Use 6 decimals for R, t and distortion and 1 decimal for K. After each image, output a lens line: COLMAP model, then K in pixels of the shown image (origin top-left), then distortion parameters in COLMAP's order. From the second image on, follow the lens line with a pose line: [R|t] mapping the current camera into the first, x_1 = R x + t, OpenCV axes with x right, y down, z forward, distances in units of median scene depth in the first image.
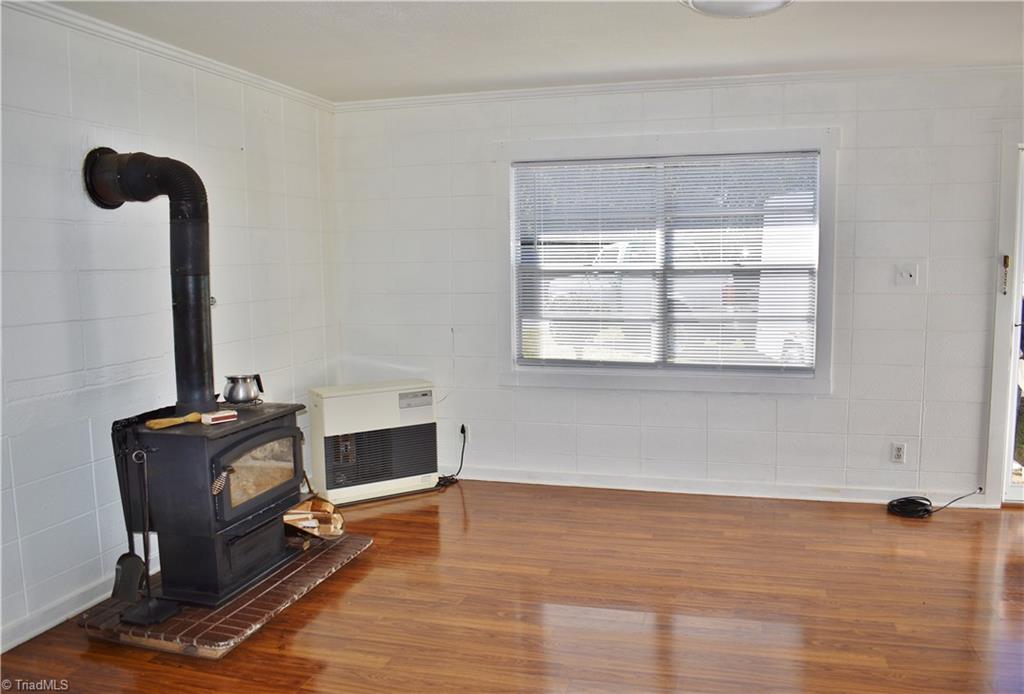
lens RADIAL K [[845.9, 0, 513.6], [0, 845.9, 321.2], [0, 0, 1]] dist [-0.040621, -0.003573]
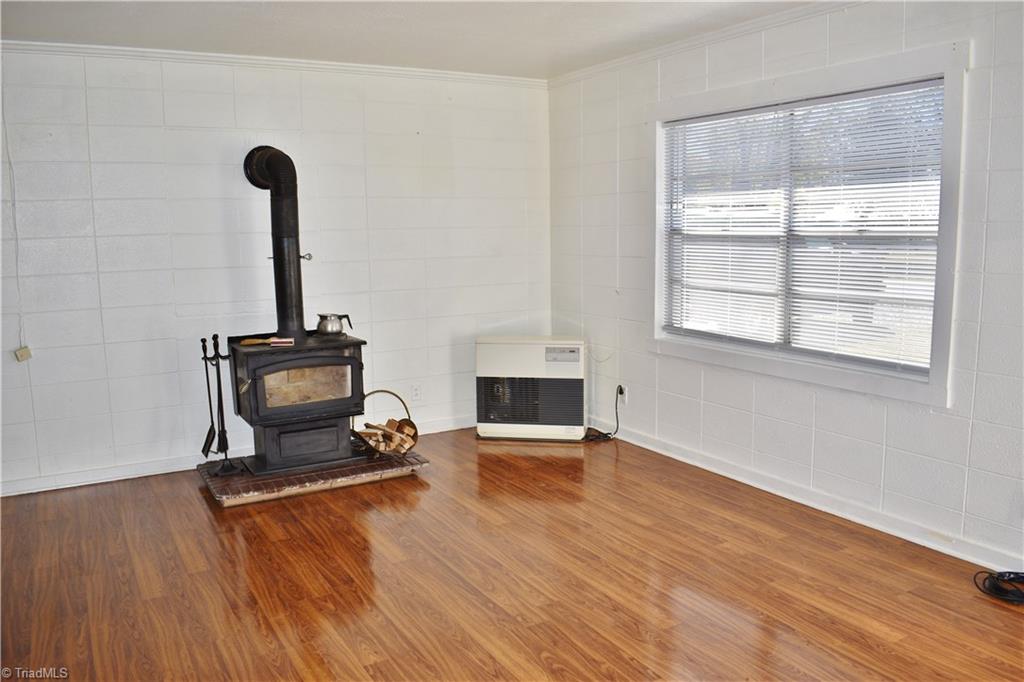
lens RADIAL K [[793.8, 0, 512.0], [0, 793.8, 341.0], [0, 0, 1]] dist [-0.094727, 0.014634]
pose [[0.712863, 0.100627, -0.694047, 0.541989], [-0.049303, 0.994395, 0.093534, -0.015857], [0.699568, -0.032459, 0.713828, 0.240989]]
